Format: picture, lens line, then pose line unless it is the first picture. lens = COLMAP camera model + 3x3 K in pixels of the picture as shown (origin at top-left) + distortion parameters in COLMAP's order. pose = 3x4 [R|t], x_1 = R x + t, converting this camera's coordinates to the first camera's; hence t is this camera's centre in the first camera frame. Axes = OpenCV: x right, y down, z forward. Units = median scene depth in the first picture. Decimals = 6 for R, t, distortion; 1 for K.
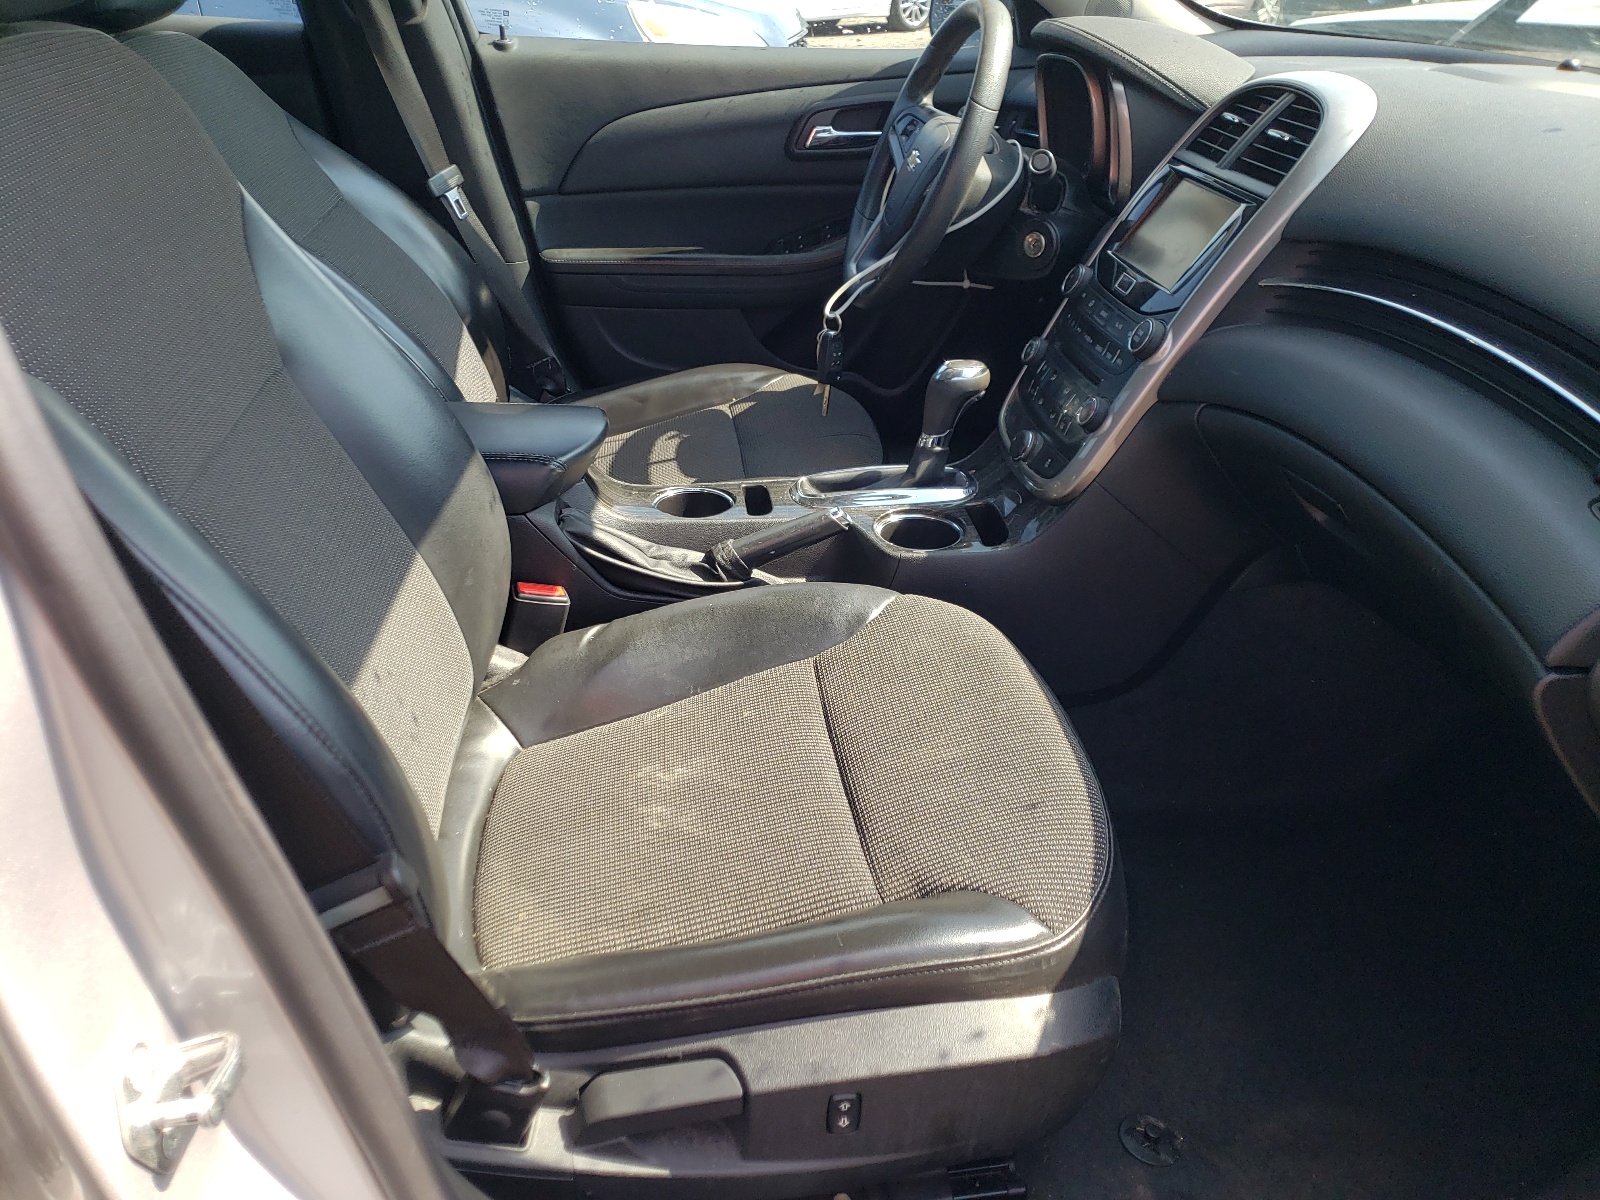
lens RADIAL K [[1240.1, 0, 800.0], [0, 1240.1, 600.0], [0, 0, 1]] dist [-0.001378, 0.000374]
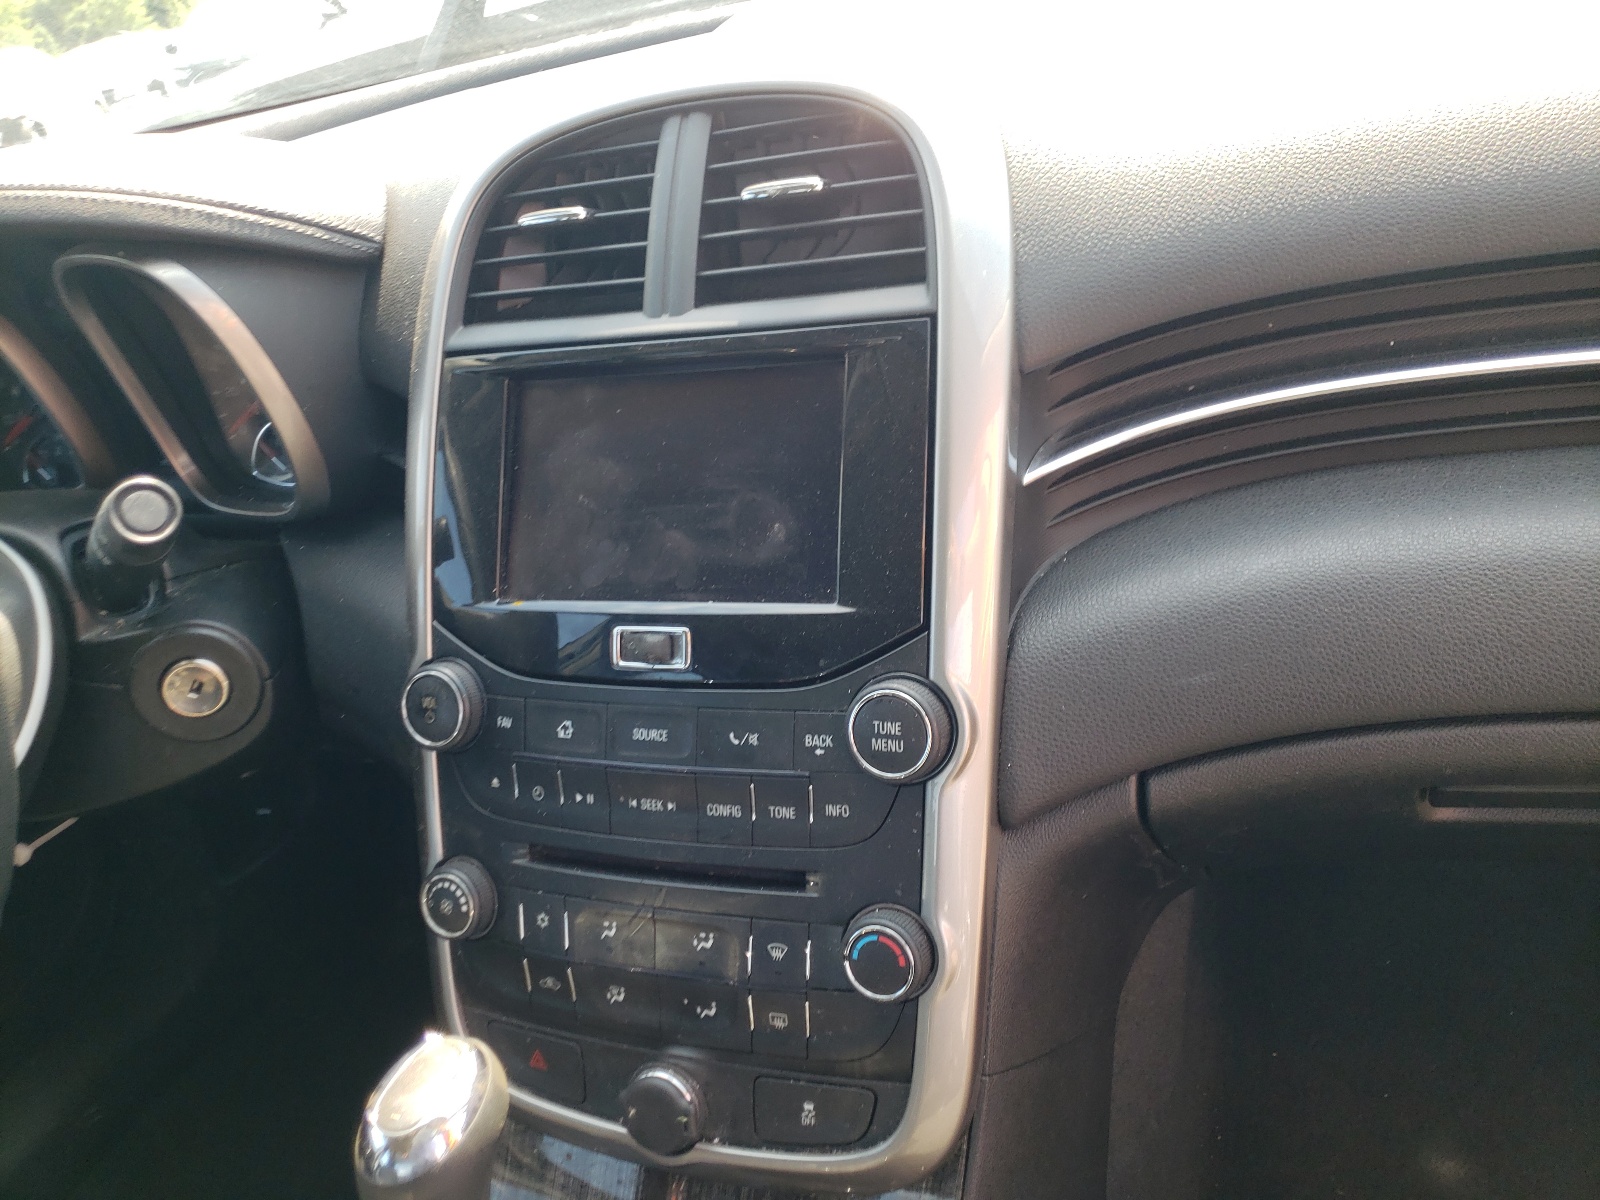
lens RADIAL K [[1240.1, 0, 800.0], [0, 1240.1, 600.0], [0, 0, 1]] dist [-0.001378, 0.000374]
pose [[0.440330, -0.548754, 0.710618, 0.004857], [0.606693, 0.765297, 0.215044, -0.303836], [-0.661840, 0.336436, 0.669909, 0.647263]]
